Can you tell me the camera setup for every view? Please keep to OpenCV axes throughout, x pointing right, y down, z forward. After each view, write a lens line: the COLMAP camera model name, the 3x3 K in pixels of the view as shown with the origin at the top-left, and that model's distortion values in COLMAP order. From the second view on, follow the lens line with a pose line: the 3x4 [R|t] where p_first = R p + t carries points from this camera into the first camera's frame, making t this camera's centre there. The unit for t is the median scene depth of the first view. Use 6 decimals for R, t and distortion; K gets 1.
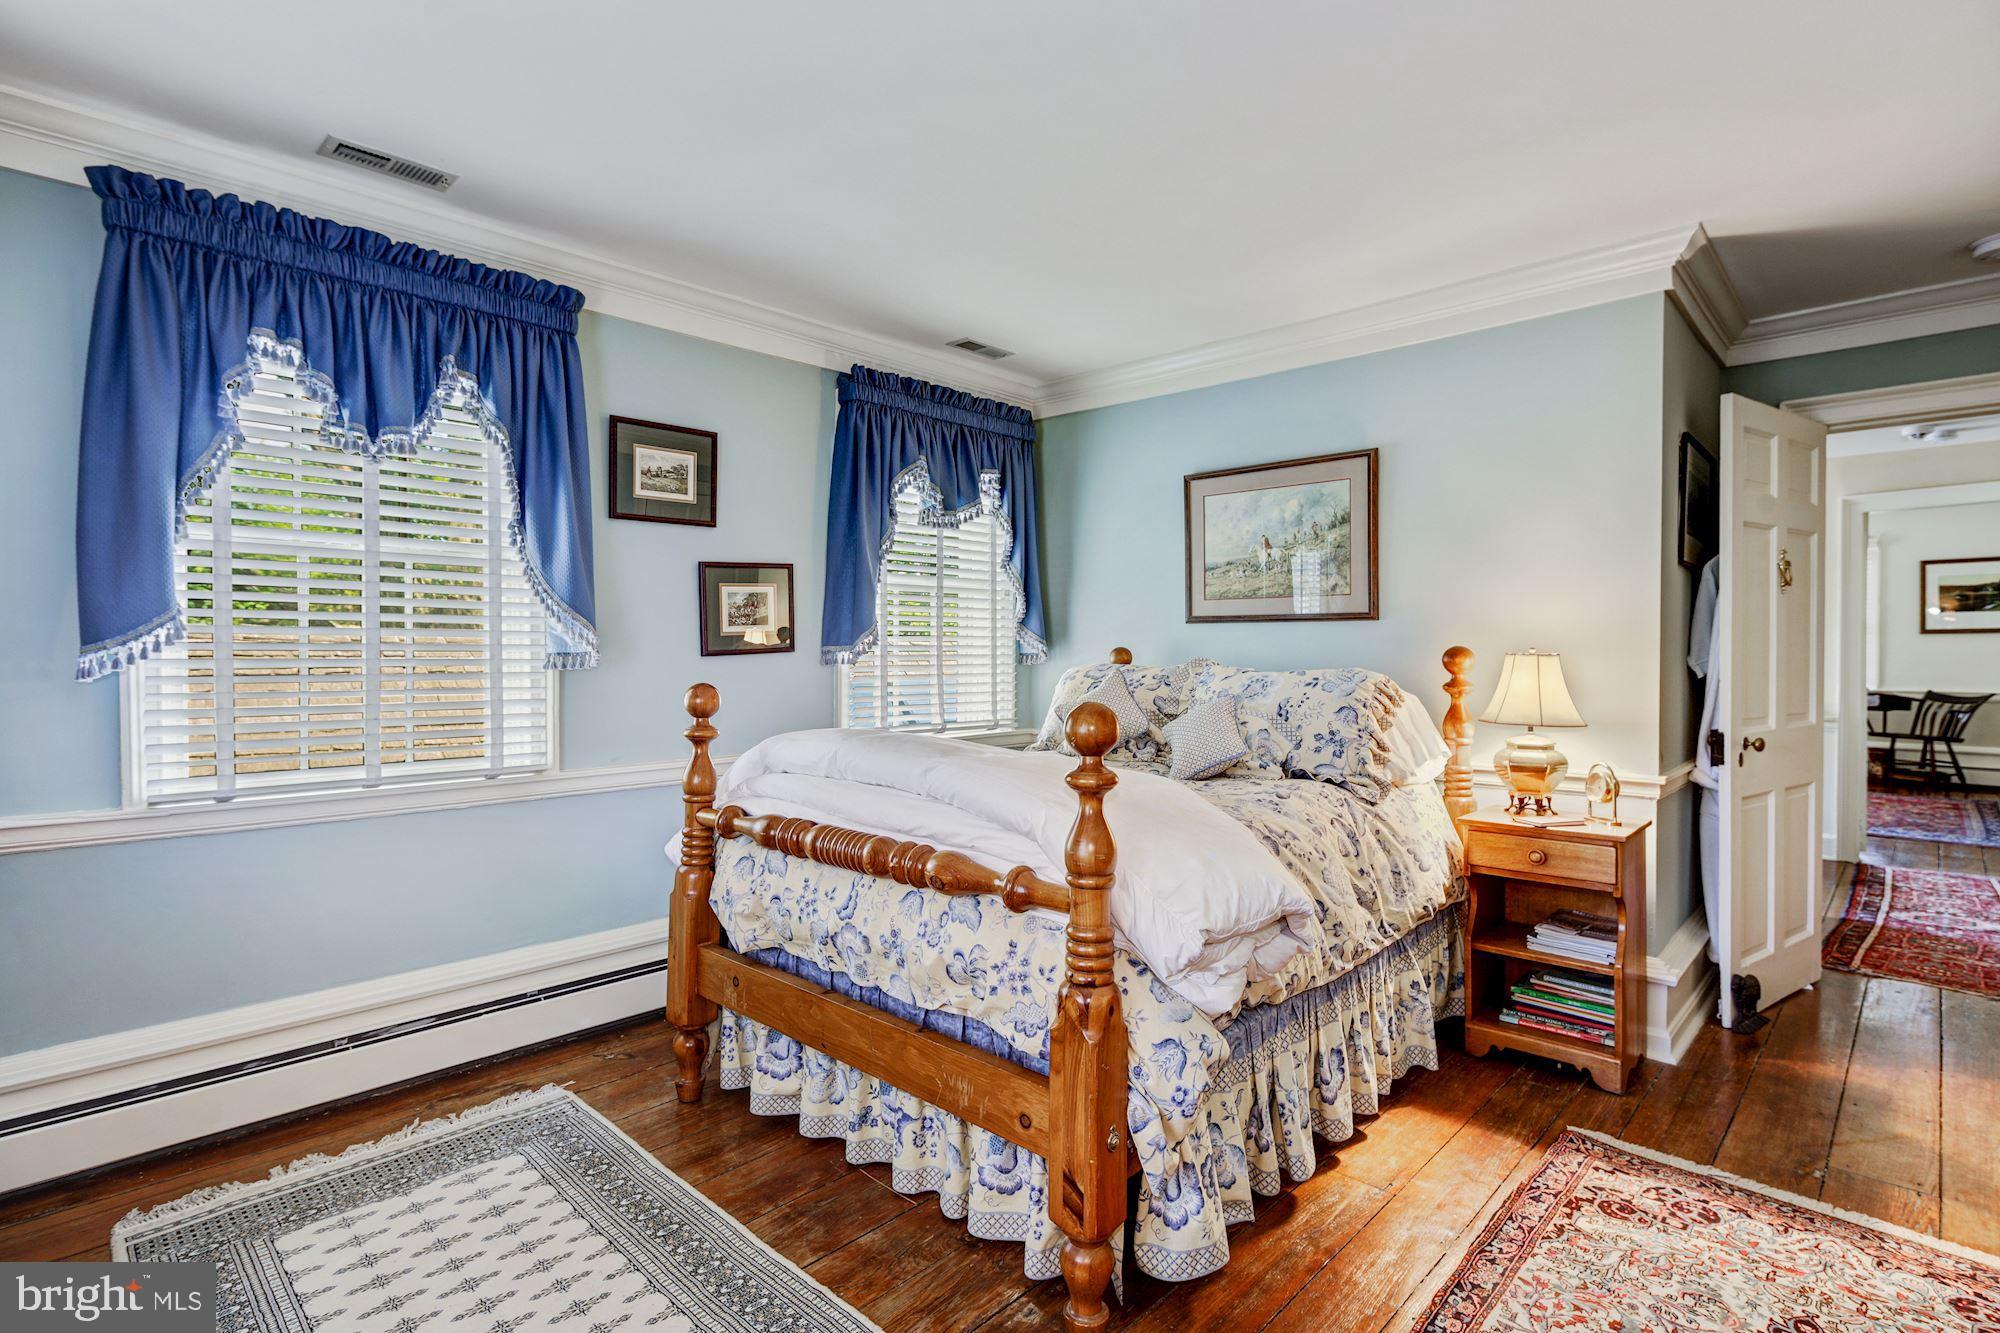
lens RADIAL K [[972.2, 0, 1009.0], [0, 972.2, 658.5], [0, 0, 1]] dist [-0.000454, -0.000491]
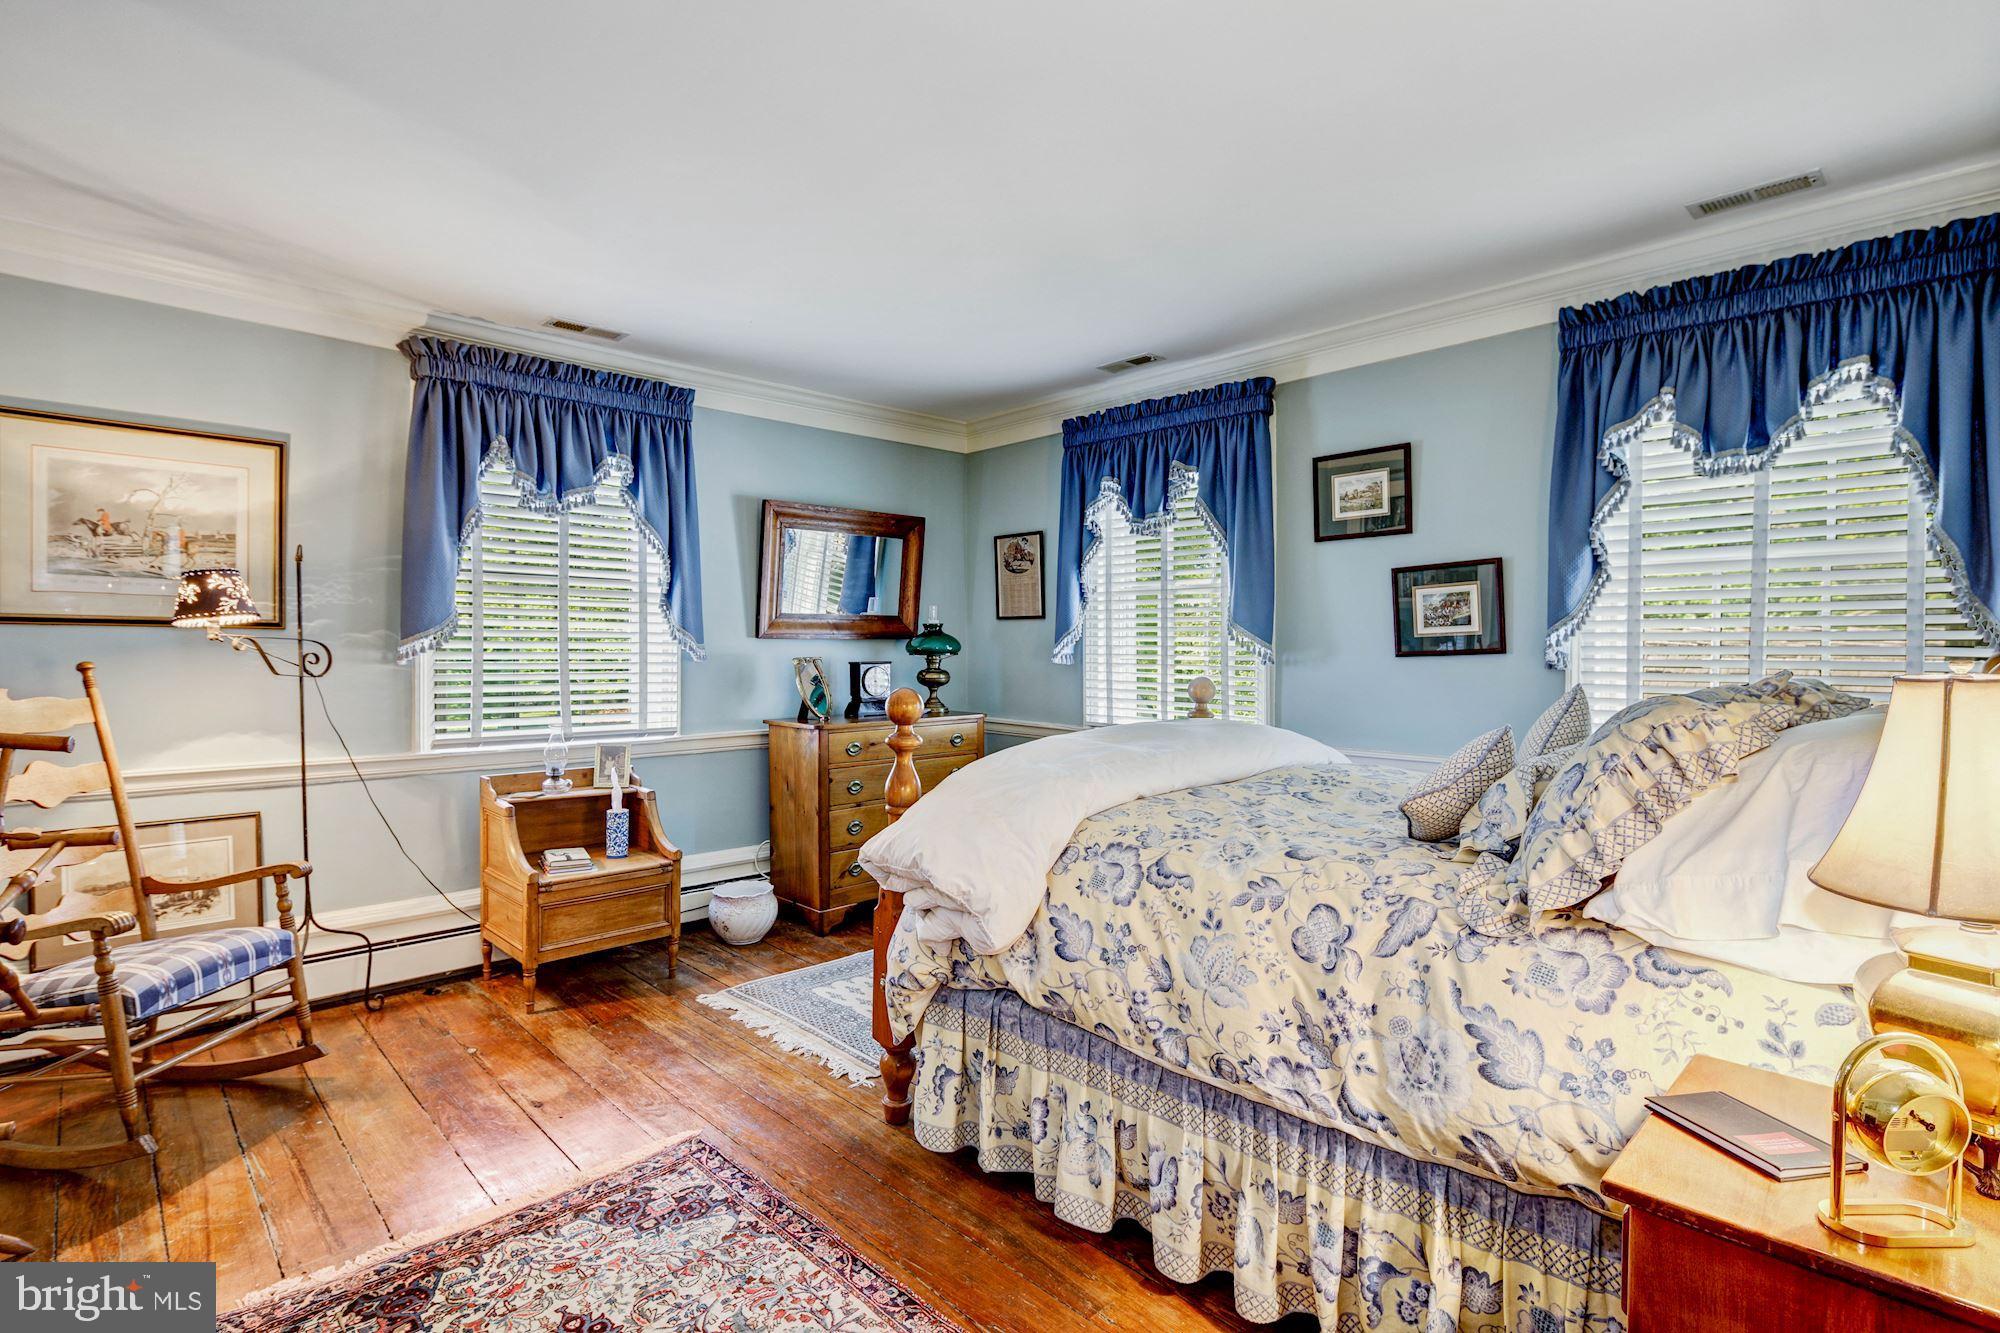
lens RADIAL K [[972.2, 0, 1009.0], [0, 972.2, 658.5], [0, 0, 1]] dist [-0.000454, -0.000491]
pose [[-0.050846, 0.004605, -0.998696, 0.763398], [-0.023130, 0.999716, 0.005787, 0.002819], [0.998439, 0.023394, -0.050725, 0.630998]]
